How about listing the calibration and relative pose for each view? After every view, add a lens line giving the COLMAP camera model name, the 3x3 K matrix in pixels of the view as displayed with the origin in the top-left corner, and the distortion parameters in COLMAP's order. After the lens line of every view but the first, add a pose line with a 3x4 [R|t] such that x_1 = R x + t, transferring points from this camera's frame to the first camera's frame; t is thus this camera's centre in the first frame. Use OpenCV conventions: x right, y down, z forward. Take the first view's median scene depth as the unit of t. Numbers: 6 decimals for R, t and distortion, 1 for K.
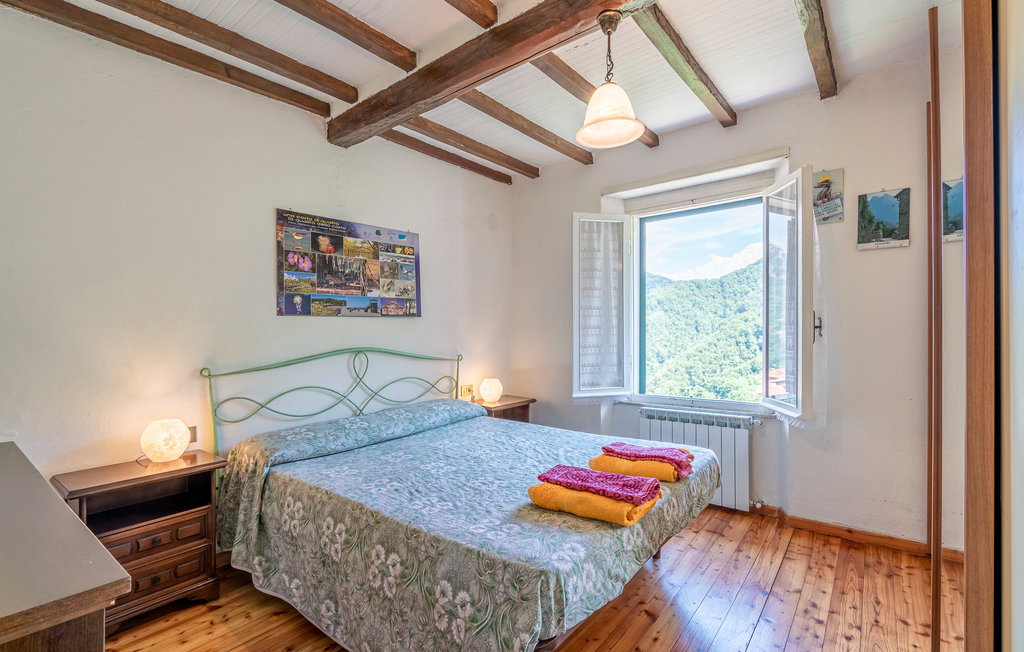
lens RADIAL K [[471.5, 0, 519.4], [0, 471.5, 318.9], [0, 0, 1]] dist [-0.001182, 0.003004]
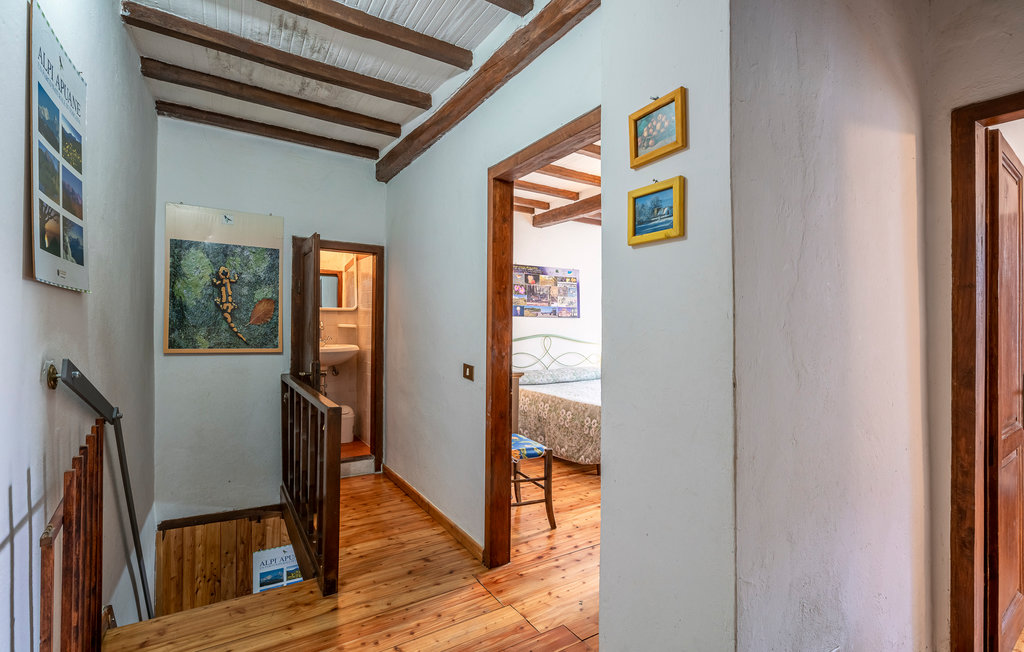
lens RADIAL K [[471.5, 0, 515.7], [0, 471.5, 318.5], [0, 0, 1]] dist [-0.001182, 0.003004]
pose [[0.942950, 0.011938, -0.332721, 0.165874], [-0.009840, 0.999920, 0.007990, -0.014676], [0.332789, -0.004260, 0.942992, -0.812385]]
